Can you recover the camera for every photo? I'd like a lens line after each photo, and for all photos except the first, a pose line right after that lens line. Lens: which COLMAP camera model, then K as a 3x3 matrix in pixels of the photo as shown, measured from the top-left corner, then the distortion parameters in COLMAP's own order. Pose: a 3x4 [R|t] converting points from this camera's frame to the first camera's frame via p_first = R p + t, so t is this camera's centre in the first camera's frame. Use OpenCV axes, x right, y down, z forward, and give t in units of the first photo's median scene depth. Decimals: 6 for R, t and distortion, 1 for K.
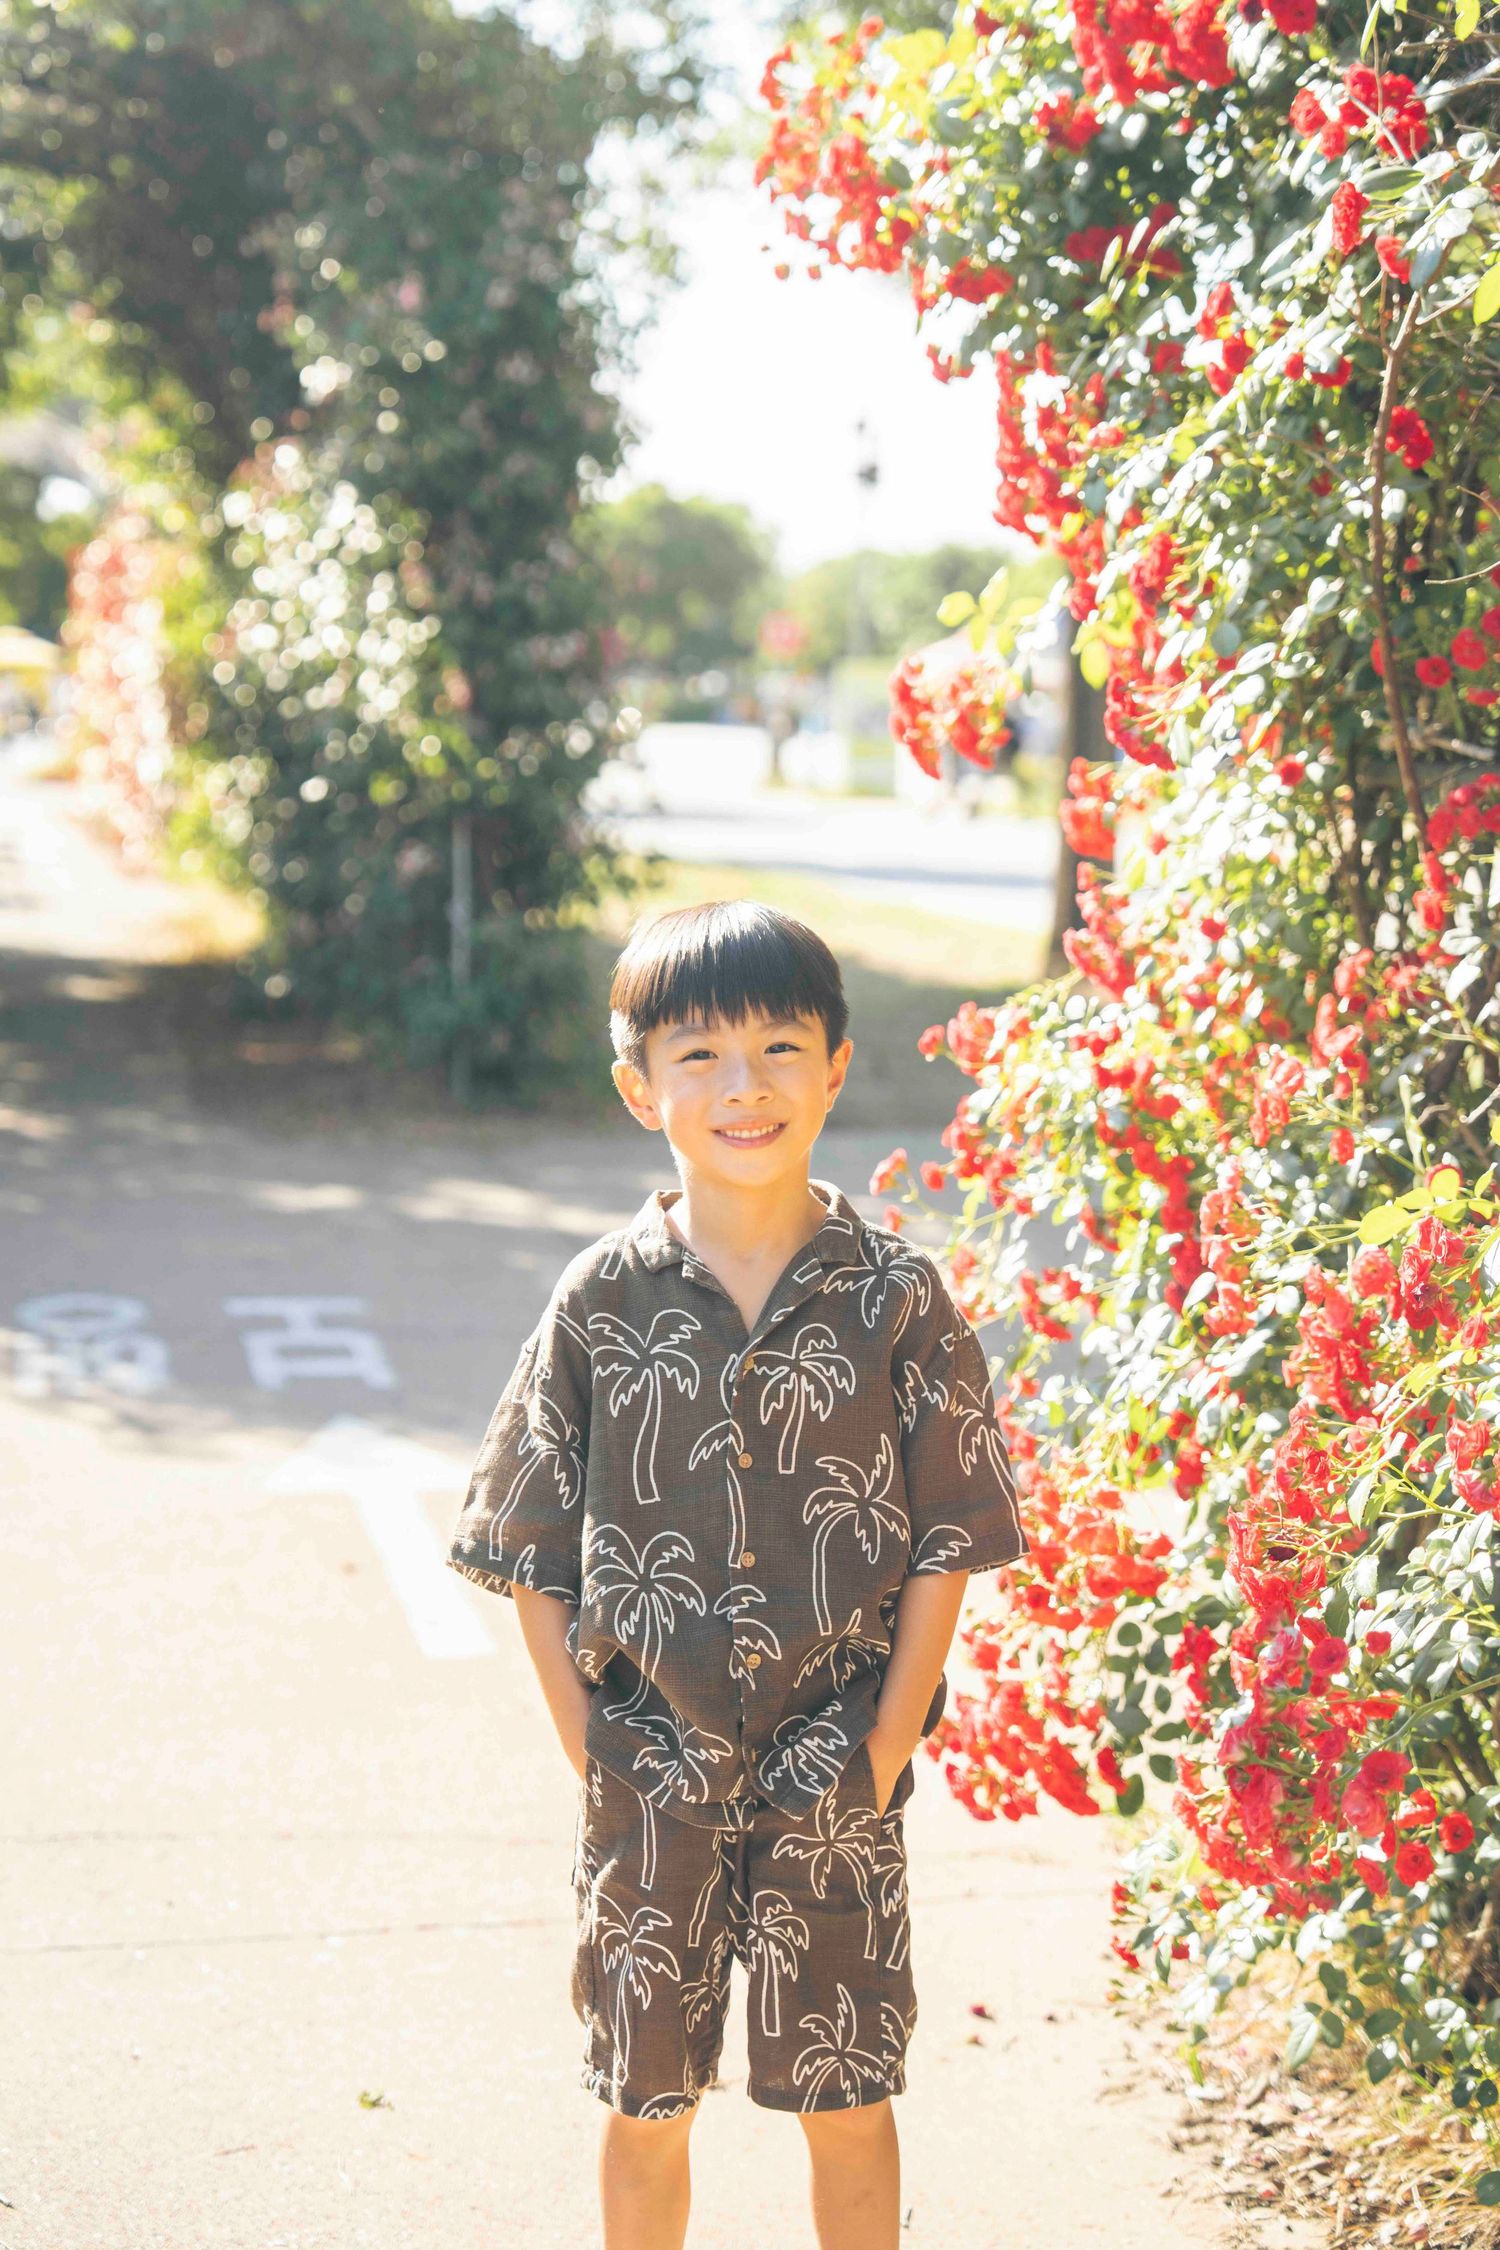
lens RADIAL K [[4118.3, 0, 743.0], [0, 4118.3, 1104.0], [0, 0, 1]] dist [0.015057, 0.271523]
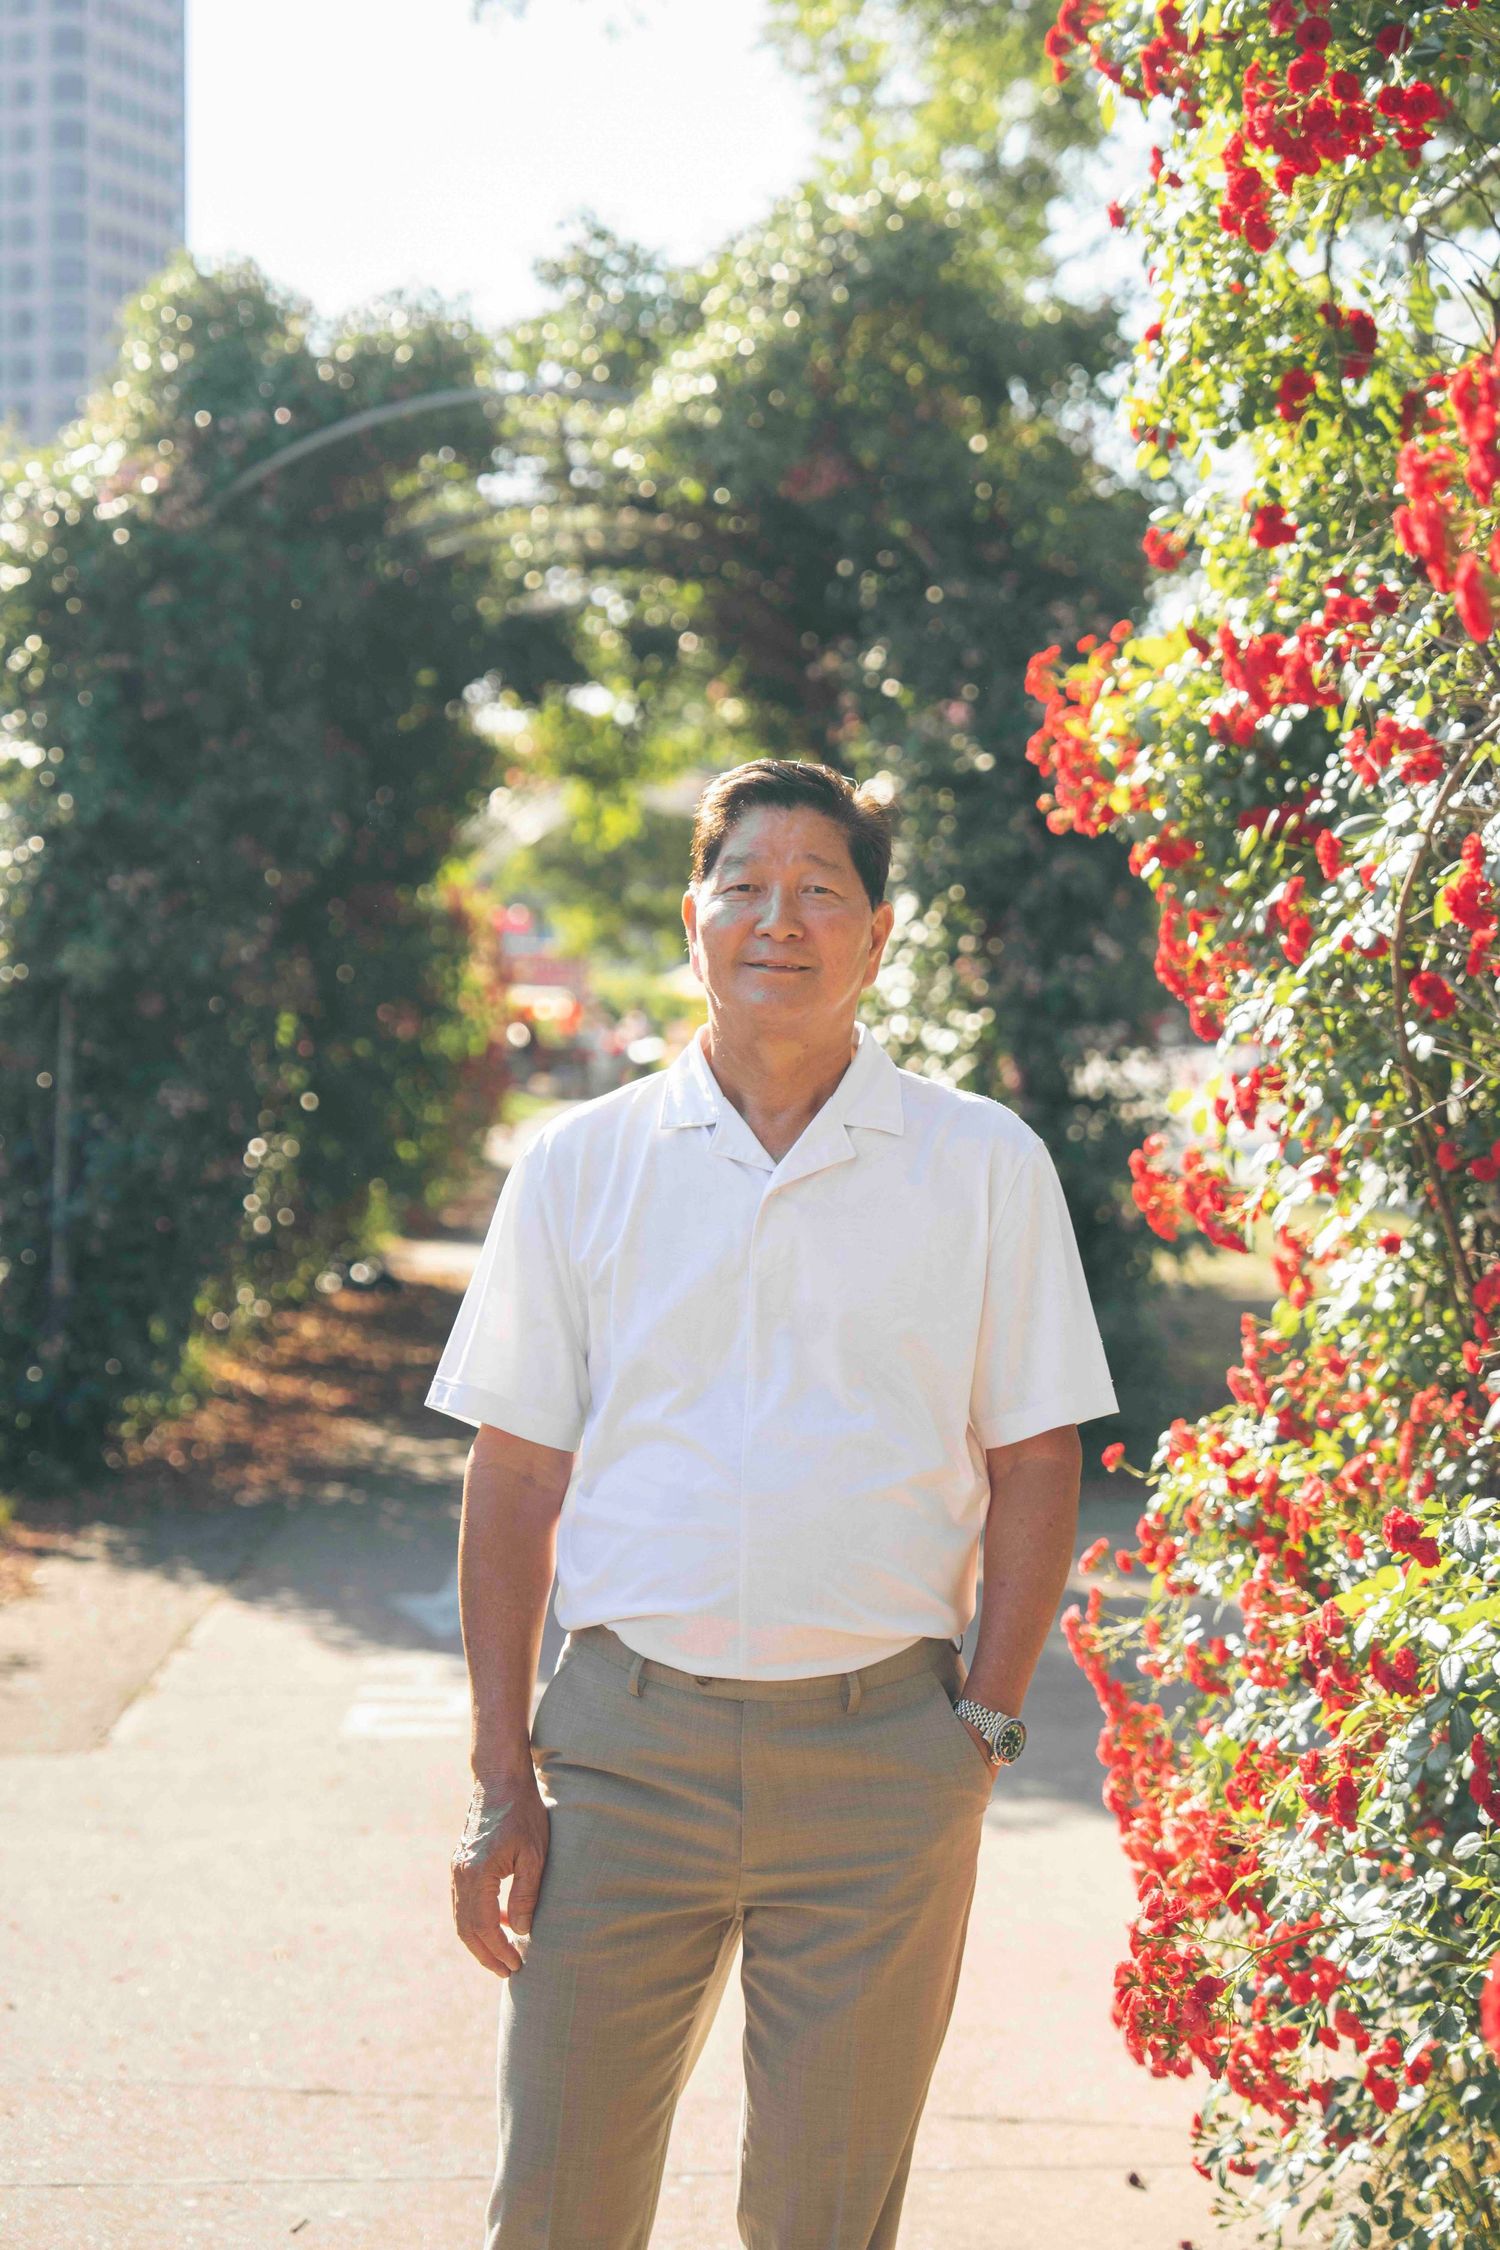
lens RADIAL K [[4353.3, 0, 743.4], [0, 4353.3, 1050.3], [0, 0, 1]] dist [0.007118, 0.026871]
pose [[0.985672, -0.014240, -0.168070, 0.157355], [-0.001005, 0.995916, -0.090274, -0.018011], [0.168669, 0.089149, 0.981633, -0.341607]]
